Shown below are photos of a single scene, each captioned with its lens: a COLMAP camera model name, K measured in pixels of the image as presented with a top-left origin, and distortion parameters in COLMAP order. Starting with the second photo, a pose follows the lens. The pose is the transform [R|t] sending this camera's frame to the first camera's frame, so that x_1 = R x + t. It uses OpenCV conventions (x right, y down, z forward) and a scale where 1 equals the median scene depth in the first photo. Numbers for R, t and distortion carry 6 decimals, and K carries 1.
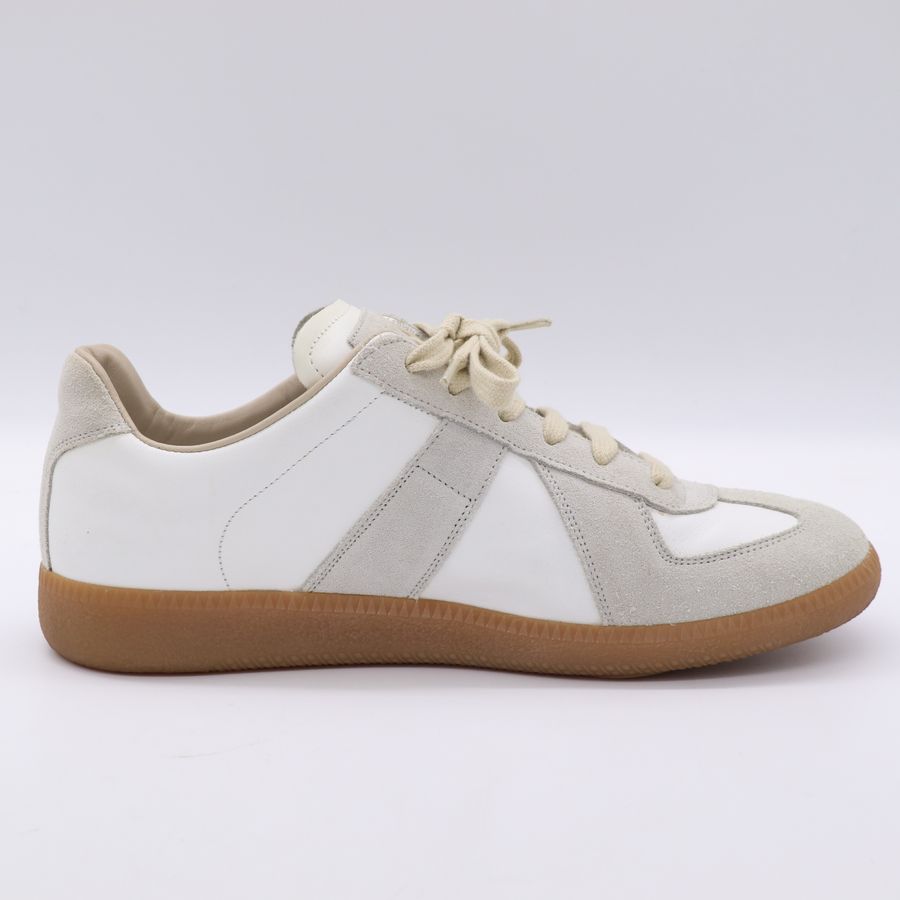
lens RADIAL K [[2273.7, 0, 449.8], [0, 2273.7, 451.4], [0, 0, 1]] dist [0.040165, 0.000000]
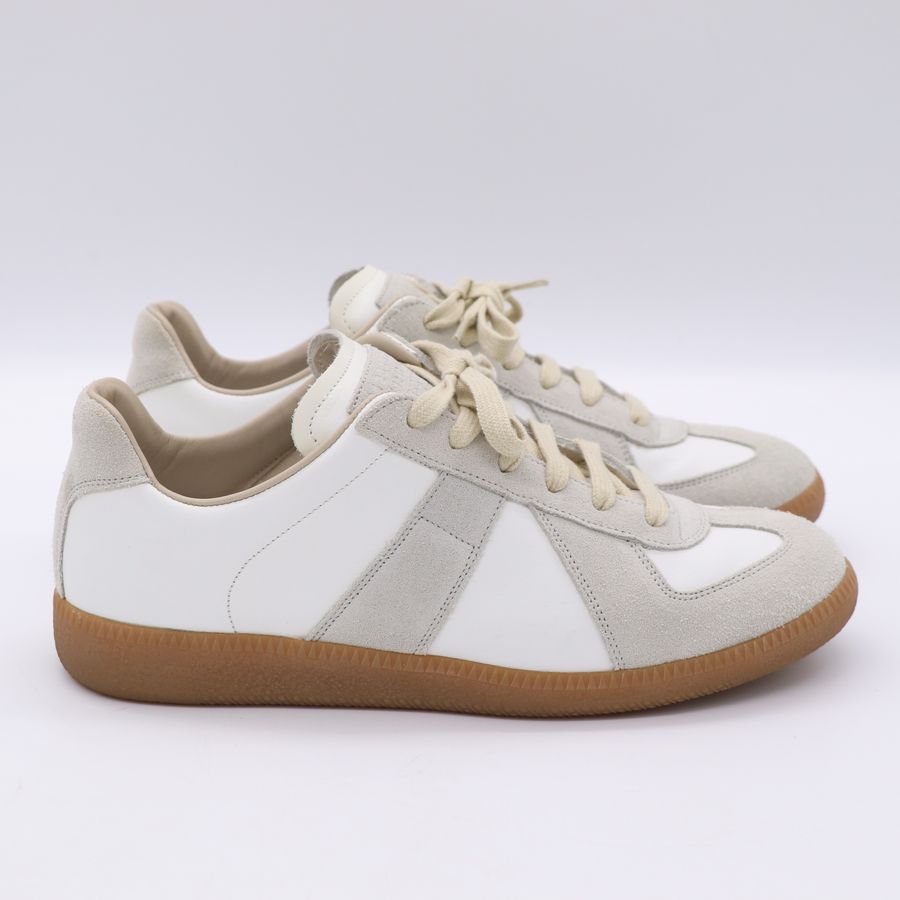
lens RADIAL K [[2273.7, 0, 450.3], [0, 2273.7, 448.5], [0, 0, 1]] dist [0.040165, 0.000000]
pose [[0.999898, 0.003963, -0.013707, 0.010917], [-0.003241, 0.998629, 0.052254, -0.034014], [0.013895, -0.052205, 0.998540, -0.190958]]
